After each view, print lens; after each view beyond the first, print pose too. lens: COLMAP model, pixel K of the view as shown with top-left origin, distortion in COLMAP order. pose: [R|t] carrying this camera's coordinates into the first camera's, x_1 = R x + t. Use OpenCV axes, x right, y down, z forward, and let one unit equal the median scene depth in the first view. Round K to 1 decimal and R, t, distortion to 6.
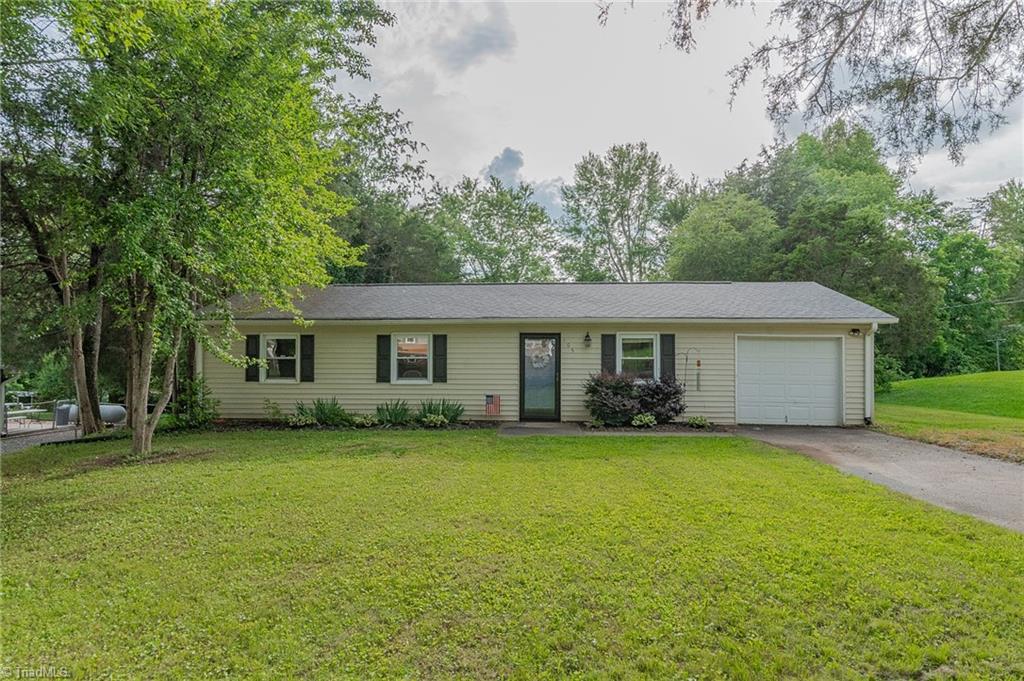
lens RADIAL K [[557.6, 0, 512.0], [0, 557.6, 340.5], [0, 0, 1]] dist [0.002295, 0.000227]
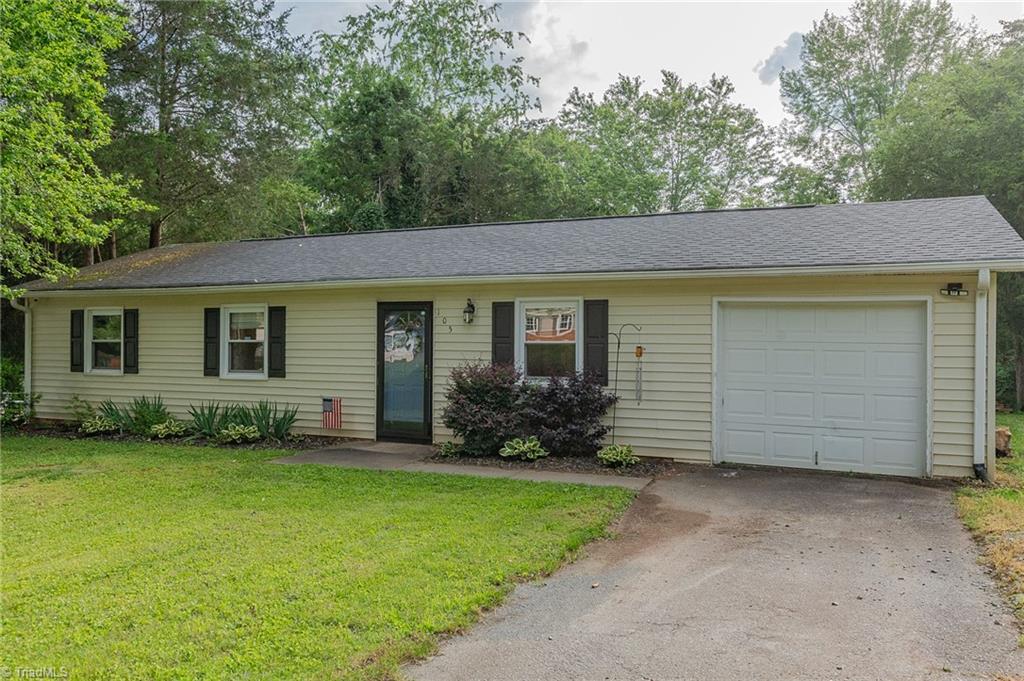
lens RADIAL K [[783.3, 0, 512.0], [0, 783.3, 340.5], [0, 0, 1]] dist [0.000568, -0.003841]
pose [[0.939987, 0.001653, -0.341206, 0.468620], [0.007512, 0.999646, 0.025537, 0.008592], [0.341127, -0.026568, 0.939642, 0.210237]]
